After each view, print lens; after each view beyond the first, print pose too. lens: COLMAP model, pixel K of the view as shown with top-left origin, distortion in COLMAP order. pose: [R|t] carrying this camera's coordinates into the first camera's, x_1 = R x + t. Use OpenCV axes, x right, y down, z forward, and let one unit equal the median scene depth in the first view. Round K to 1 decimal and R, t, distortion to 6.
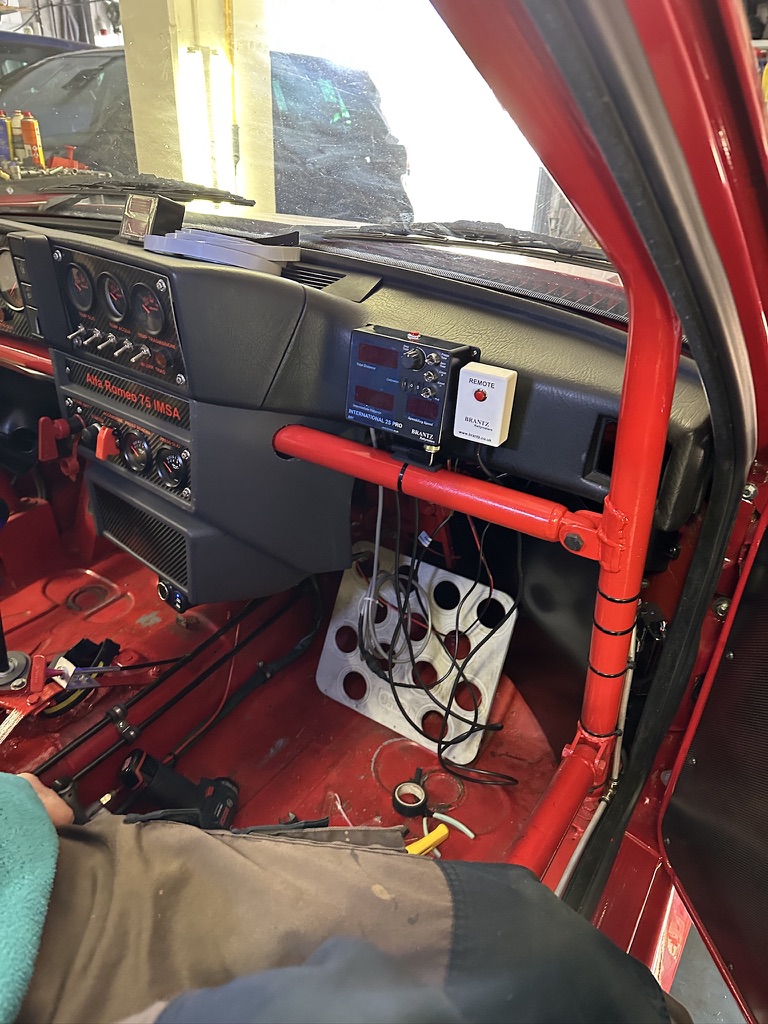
lens RADIAL K [[702.0, 0, 384.0], [0, 702.0, 512.0], [0, 0, 1]] dist [0.194170, -0.317196]
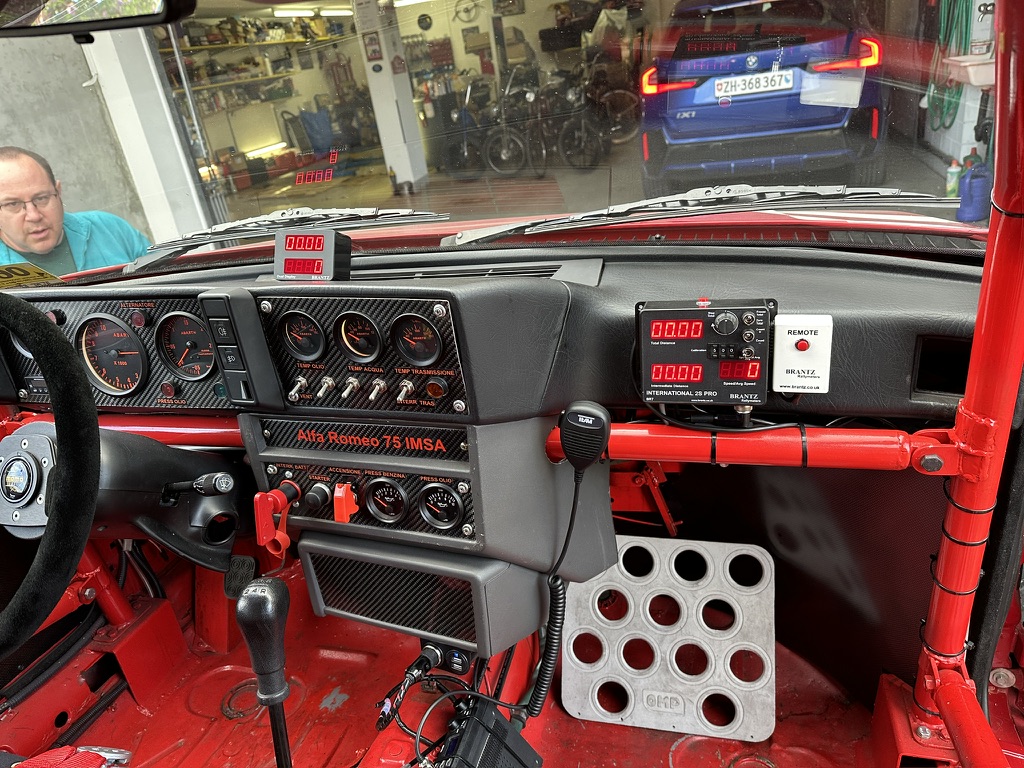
lens RADIAL K [[728.7, 0, 543.1], [0, 728.7, 381.4], [0, 0, 1]] dist [0.081617, -0.126149]
pose [[0.943670, -0.235672, 0.232261, -0.373420], [0.267060, 0.956901, -0.114102, -0.078896], [-0.195360, 0.169702, 0.965938, 0.086913]]
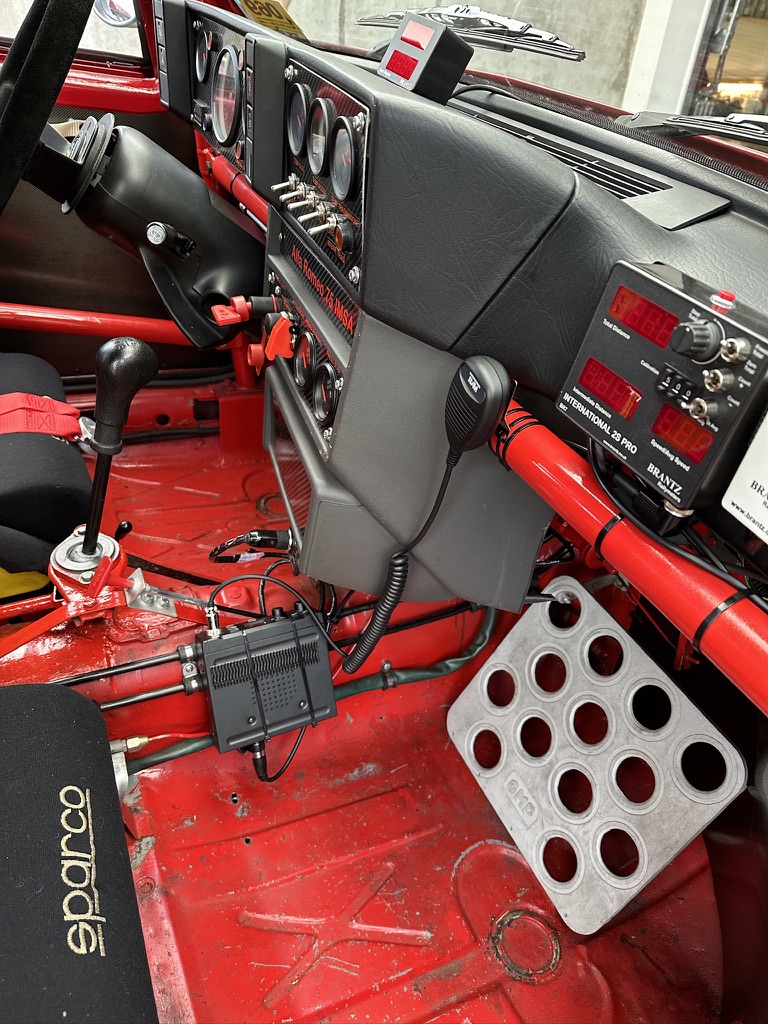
lens RADIAL K [[728.7, 0, 384.0], [0, 728.7, 512.0], [0, 0, 1]] dist [0.081617, -0.126149]
pose [[0.851984, 0.383041, -0.356936, 0.072864], [-0.362316, 0.923474, 0.126187, -0.070860], [0.377956, 0.021814, 0.925566, 0.350935]]
